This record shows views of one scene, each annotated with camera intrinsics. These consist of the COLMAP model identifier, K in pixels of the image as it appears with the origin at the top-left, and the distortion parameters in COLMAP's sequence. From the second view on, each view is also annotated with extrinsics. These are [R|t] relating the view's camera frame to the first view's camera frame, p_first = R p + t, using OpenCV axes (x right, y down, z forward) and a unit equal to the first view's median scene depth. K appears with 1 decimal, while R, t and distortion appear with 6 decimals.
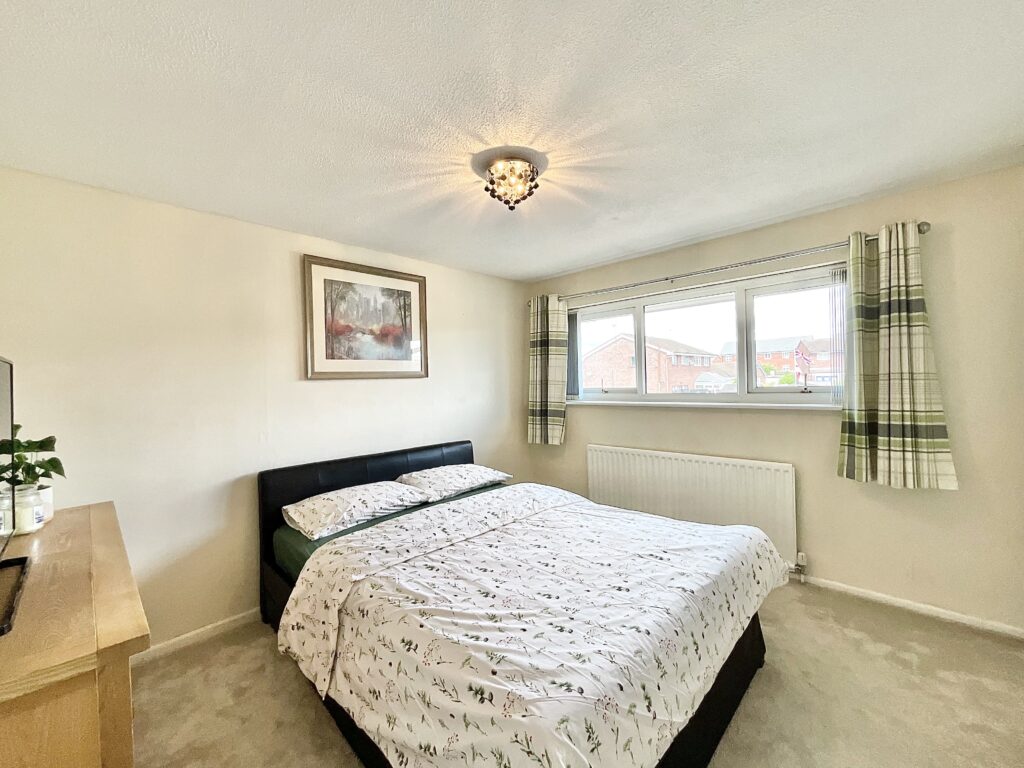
lens RADIAL K [[419.5, 0, 511.4], [0, 419.5, 382.7], [0, 0, 1]] dist [-0.000804, 0.001548]
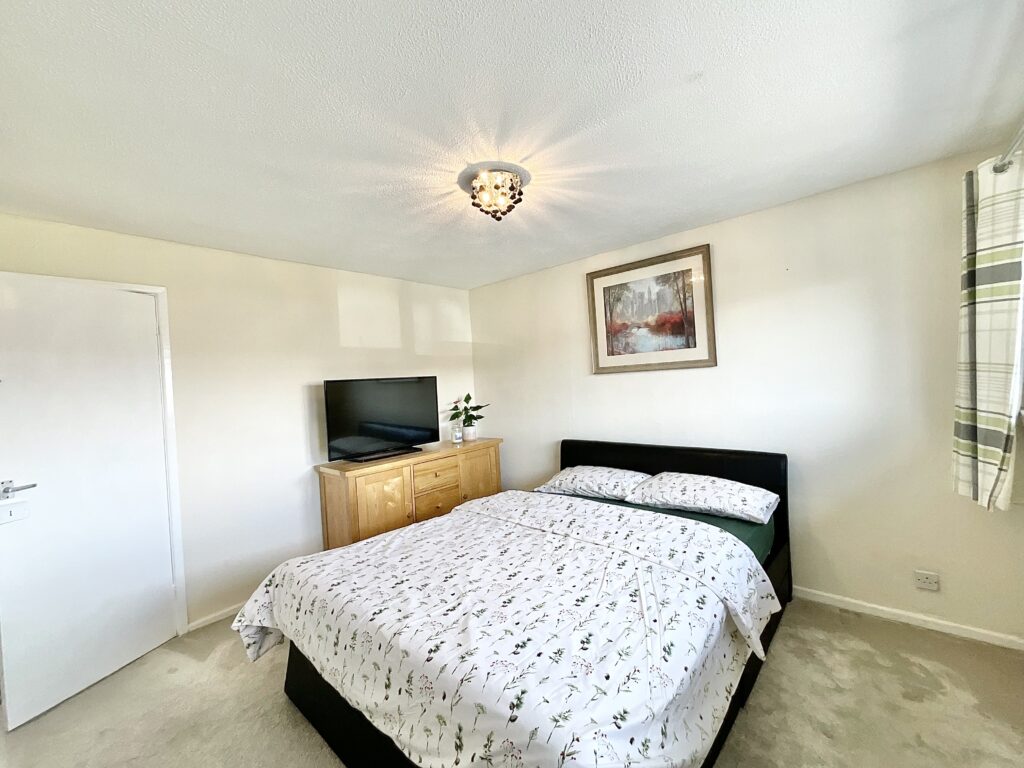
lens RADIAL K [[419.5, 0, 512.2], [0, 419.5, 388.3], [0, 0, 1]] dist [-0.000804, 0.001548]
pose [[0.039942, 0.042894, -0.998281, 0.696907], [0.052731, 0.997595, 0.044974, -0.032313], [0.997810, -0.054437, 0.037584, 0.658809]]
